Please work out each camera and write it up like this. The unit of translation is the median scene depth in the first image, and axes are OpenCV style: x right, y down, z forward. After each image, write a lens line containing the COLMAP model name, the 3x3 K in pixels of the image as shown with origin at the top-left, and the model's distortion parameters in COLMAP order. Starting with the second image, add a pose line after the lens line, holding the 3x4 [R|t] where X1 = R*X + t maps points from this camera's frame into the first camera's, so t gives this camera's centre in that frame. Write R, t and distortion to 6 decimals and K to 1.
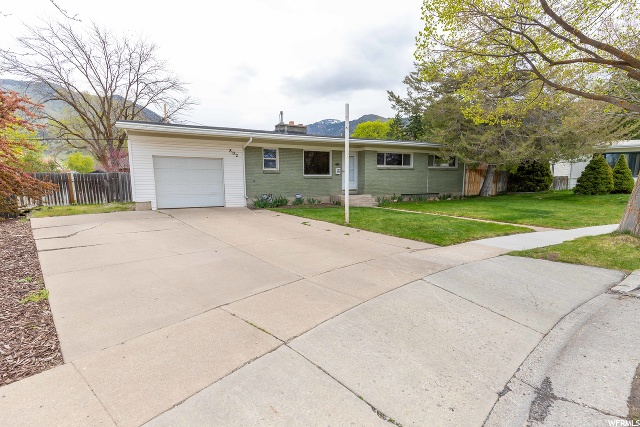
lens RADIAL K [[286.8, 0, 319.9], [0, 286.8, 215.4], [0, 0, 1]] dist [0.008188, -0.001908]
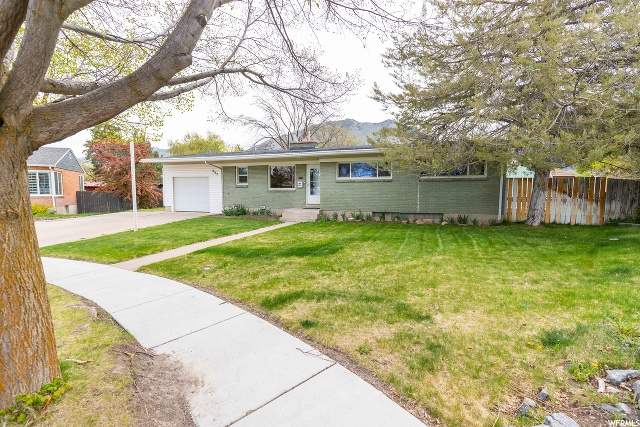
lens RADIAL K [[286.8, 0, 319.9], [0, 286.8, 212.4], [0, 0, 1]] dist [0.008188, -0.001908]
pose [[0.718795, 0.055350, -0.693015, 0.839698], [-0.094218, 0.995385, -0.018223, -0.048341], [0.688808, 0.078393, 0.720693, 0.346227]]
